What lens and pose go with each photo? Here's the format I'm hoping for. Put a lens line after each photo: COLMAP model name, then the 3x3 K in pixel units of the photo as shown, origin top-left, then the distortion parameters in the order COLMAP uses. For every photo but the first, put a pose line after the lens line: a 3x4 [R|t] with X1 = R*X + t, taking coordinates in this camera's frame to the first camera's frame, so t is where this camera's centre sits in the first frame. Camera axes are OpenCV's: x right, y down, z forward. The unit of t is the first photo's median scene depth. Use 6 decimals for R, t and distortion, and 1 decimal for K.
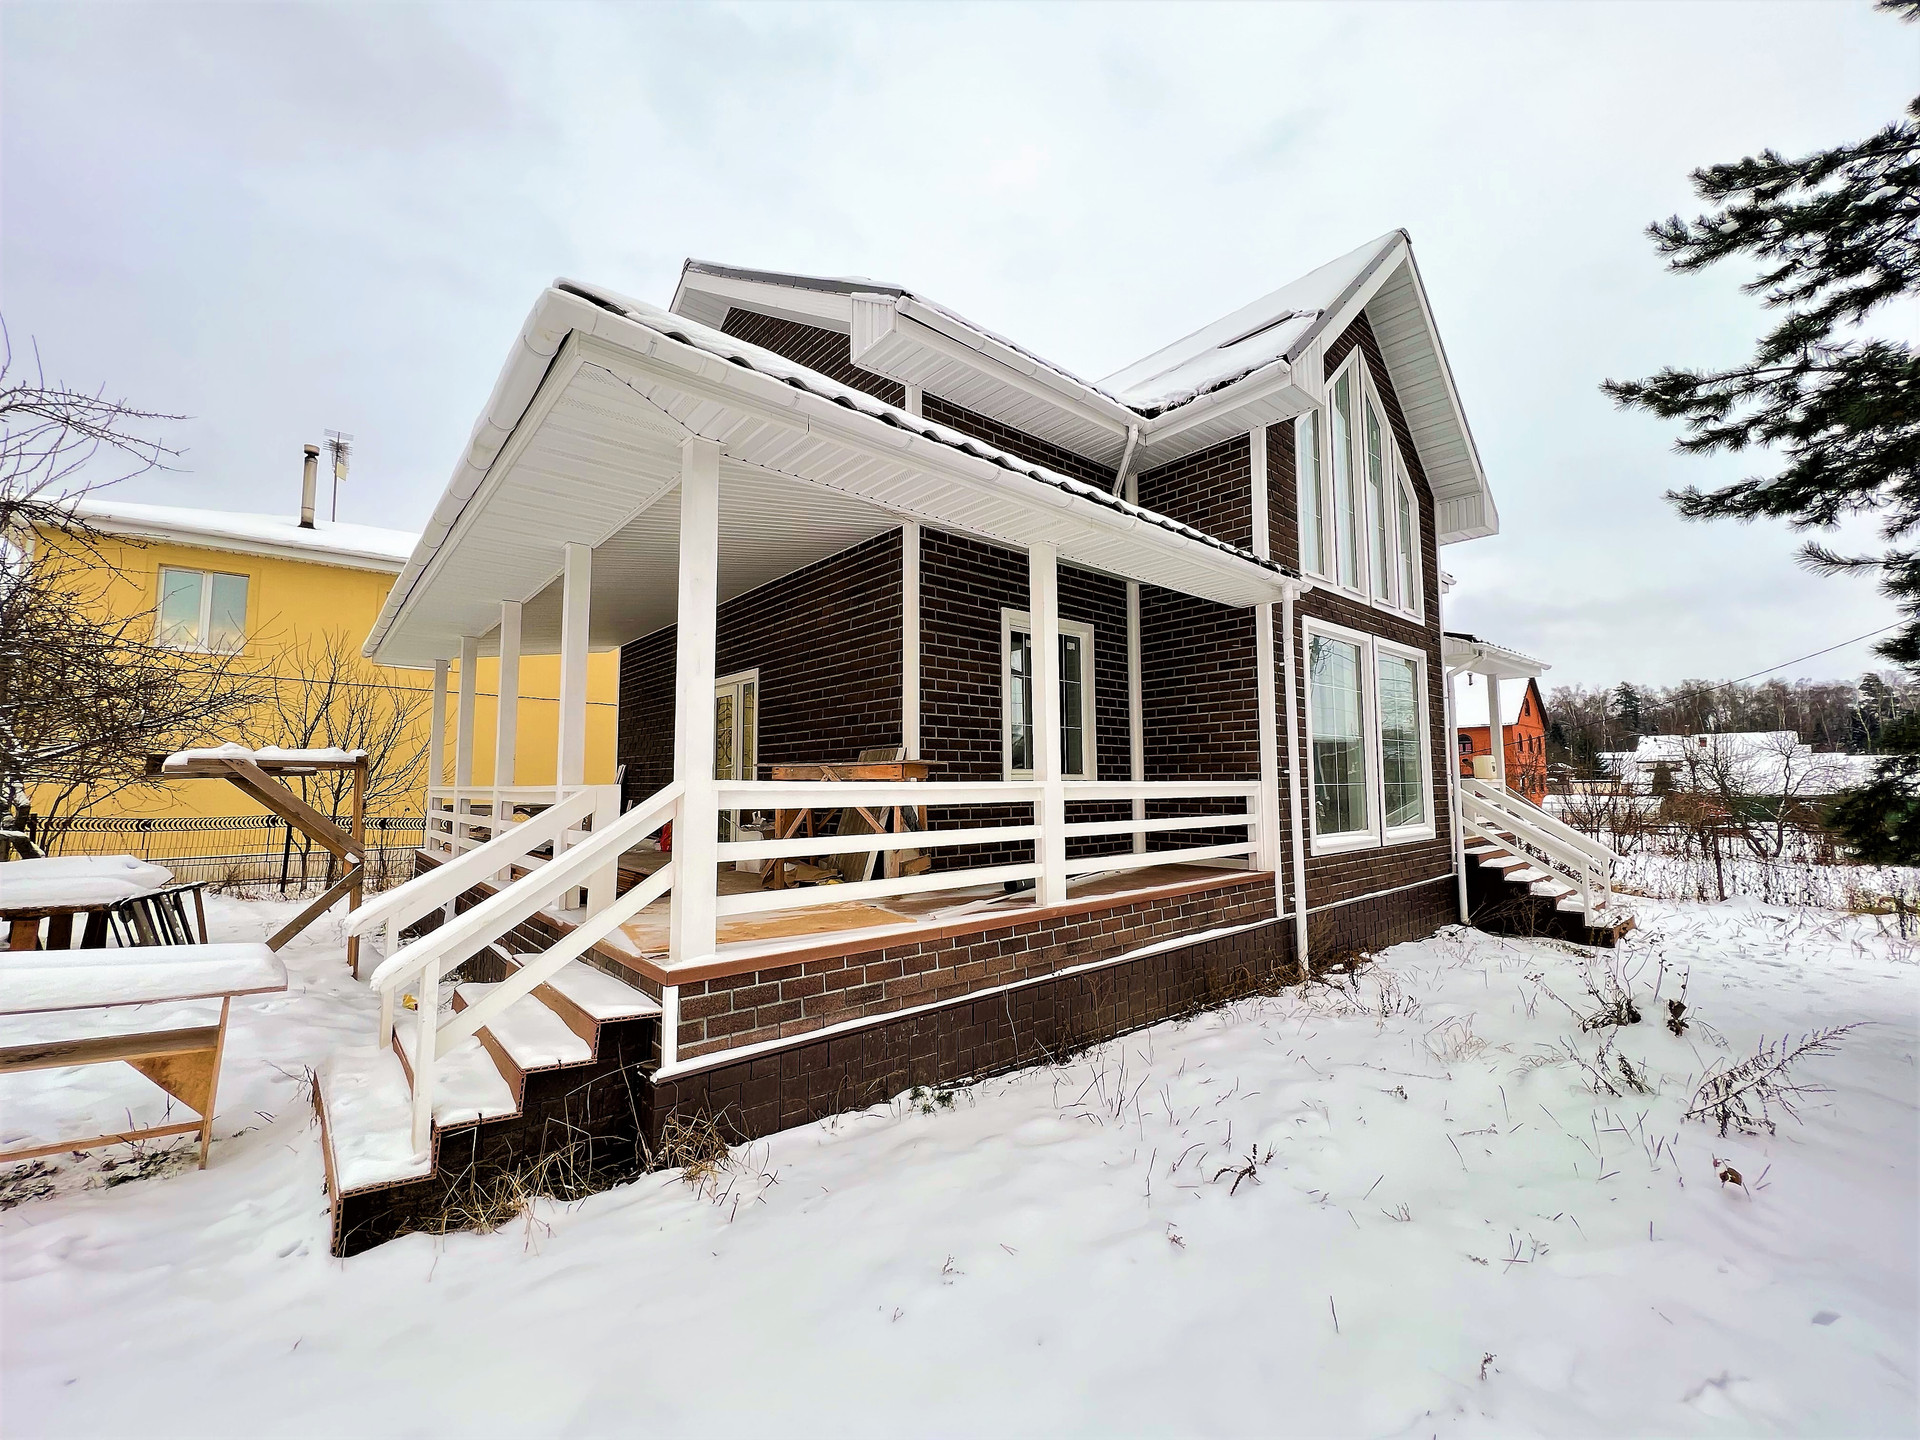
lens RADIAL K [[766.0, 0, 961.4], [0, 766.0, 723.3], [0, 0, 1]] dist [0.000267, -0.000415]
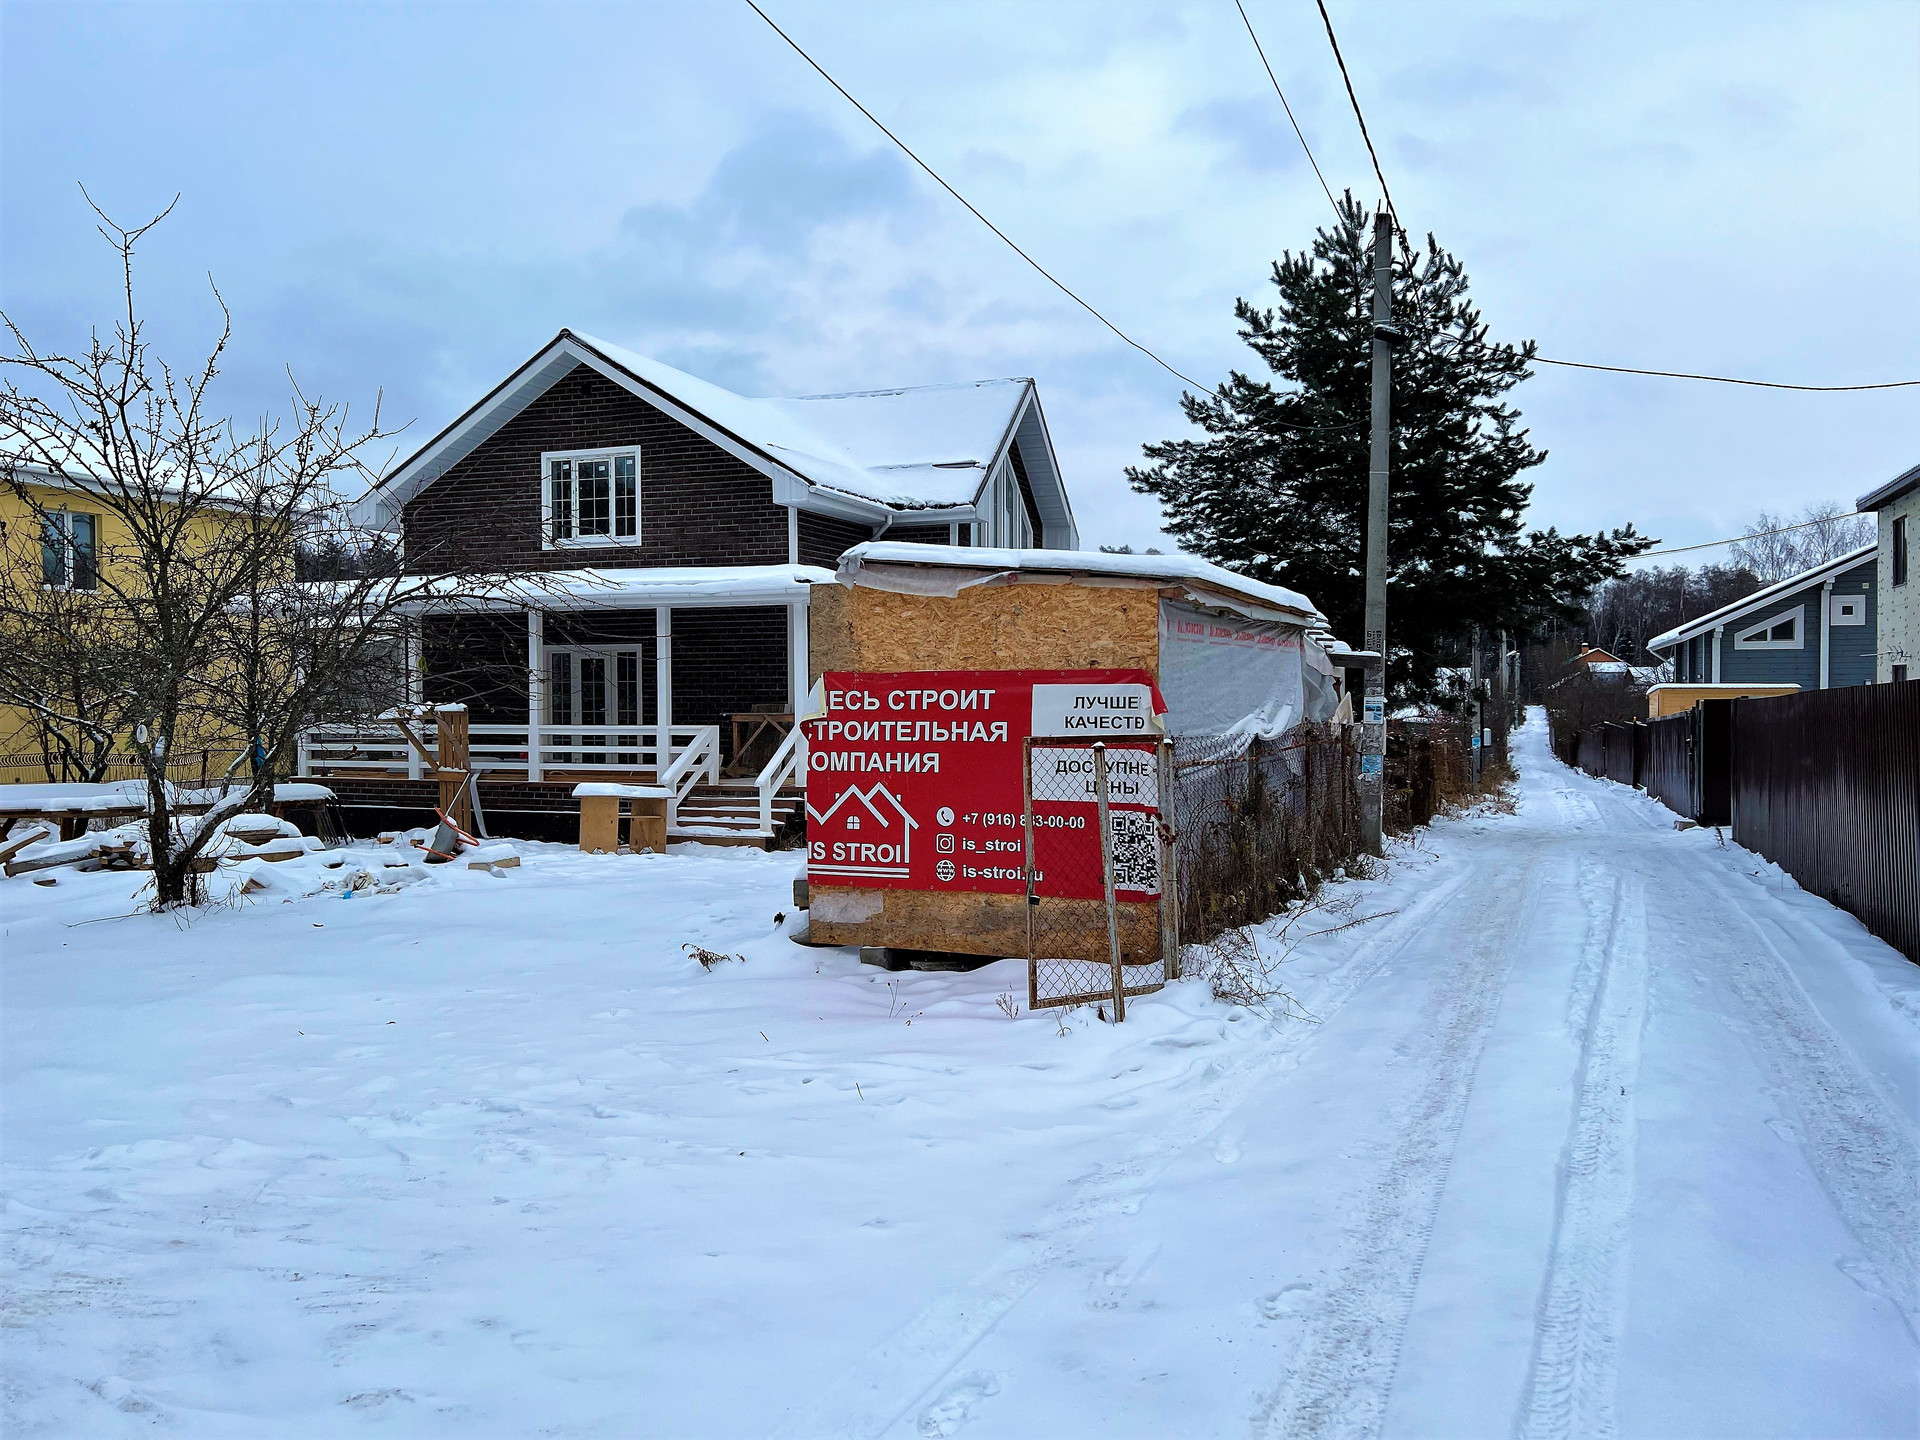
lens RADIAL K [[1432.9, 0, 965.5], [0, 1432.9, 726.1], [0, 0, 1]] dist [0.063149, -0.066609]
pose [[0.883240, -0.007516, 0.468860, -1.066049], [-0.035946, 0.995844, 0.083678, -0.179058], [-0.467541, -0.090762, 0.879300, -1.830350]]
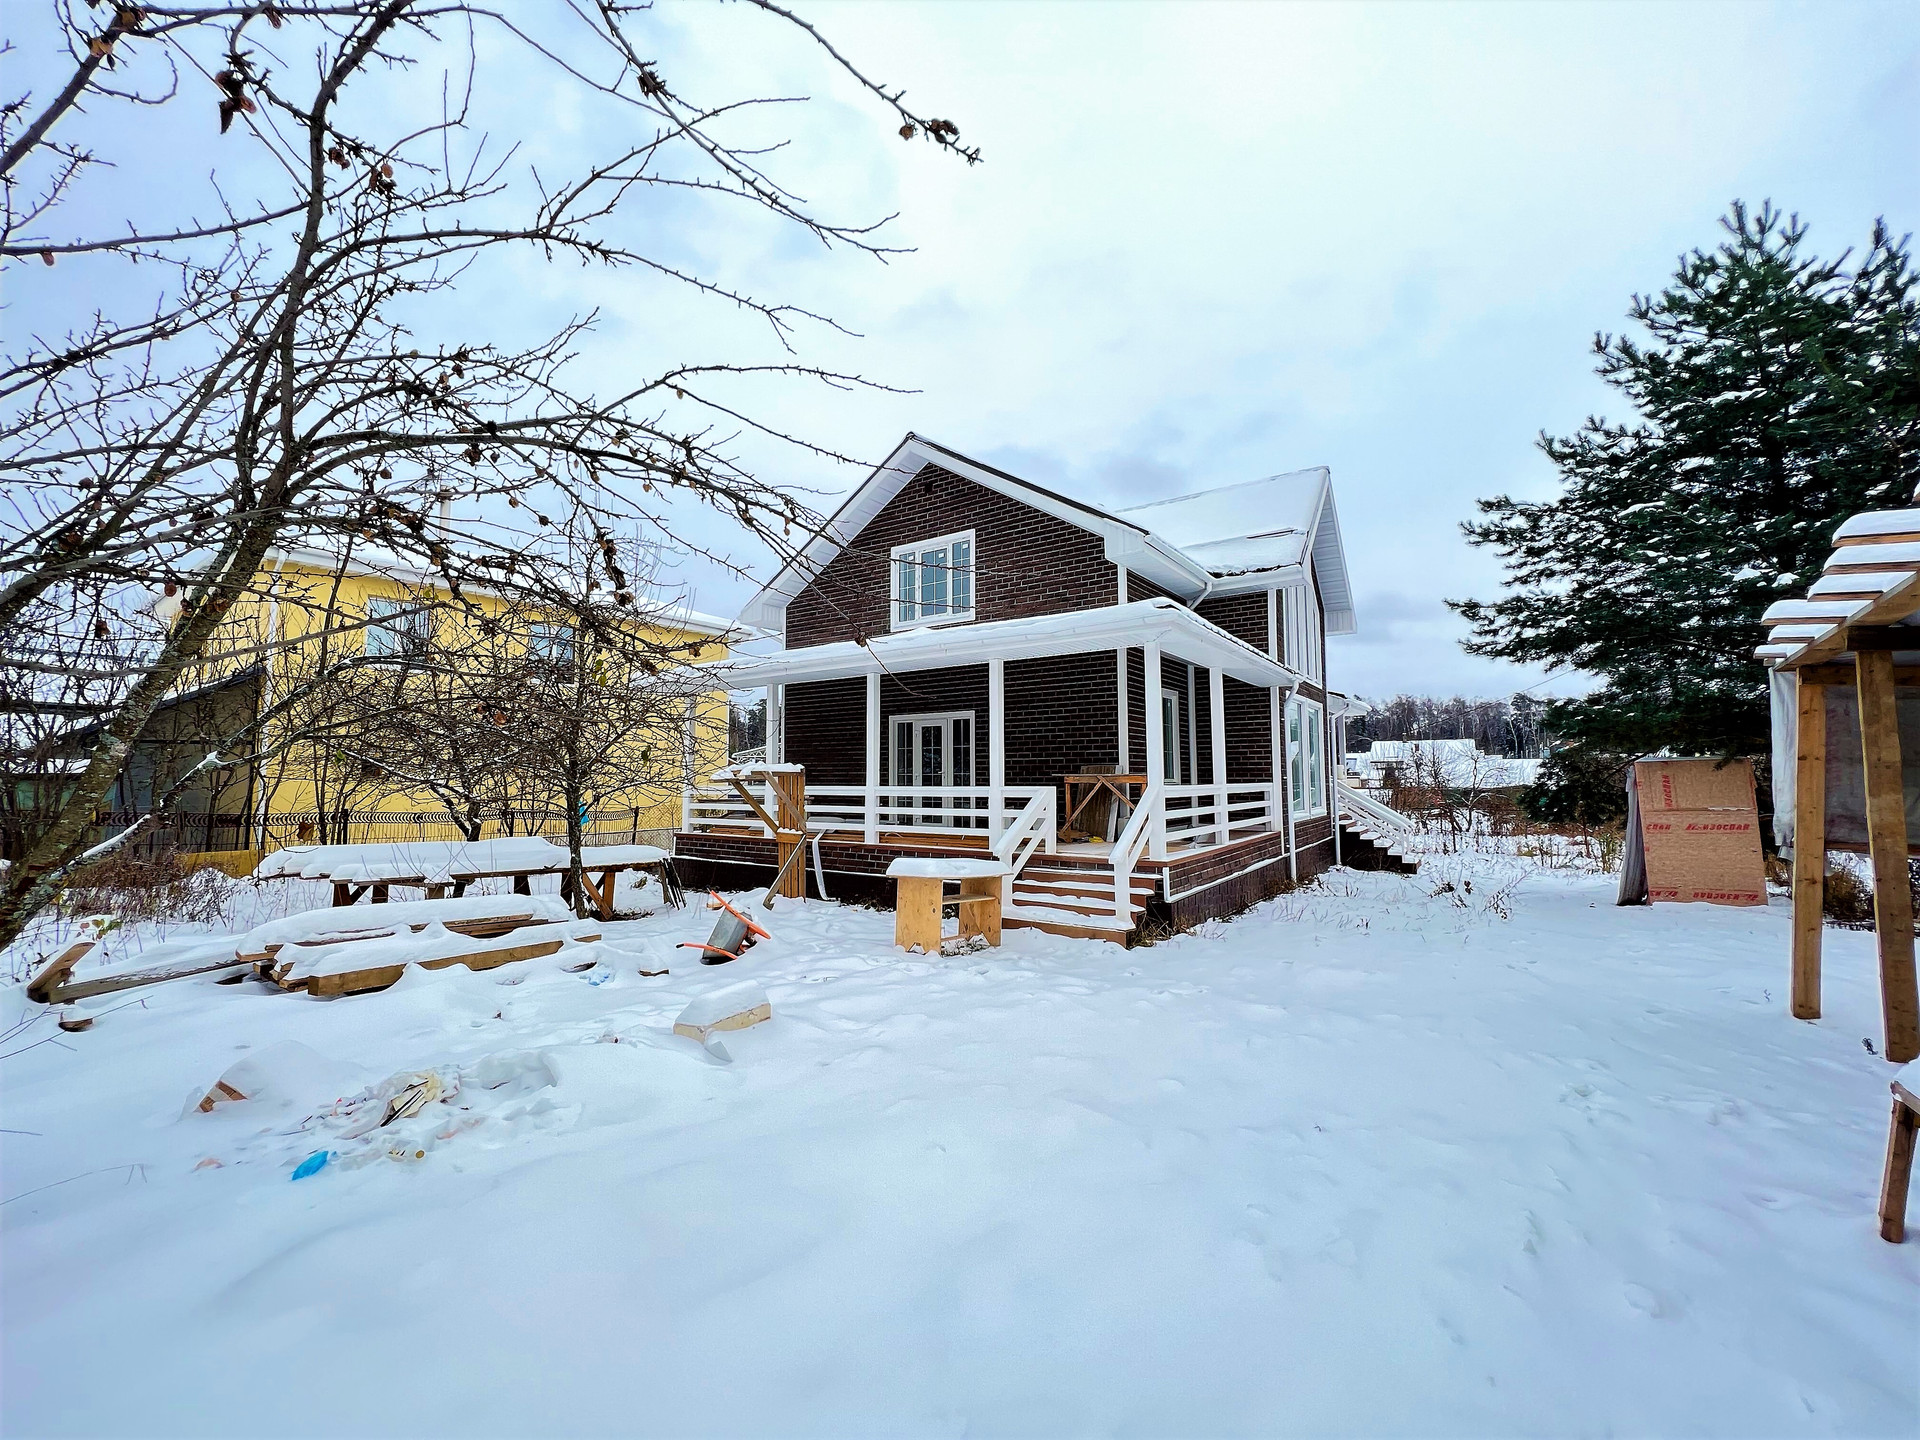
lens RADIAL K [[766.0, 0, 965.8], [0, 766.0, 725.8], [0, 0, 1]] dist [0.000267, -0.000415]
pose [[0.969303, 0.015070, 0.245408, -0.703596], [-0.017213, 0.999830, 0.006588, -0.055163], [-0.245267, -0.010610, 0.969398, -0.544883]]
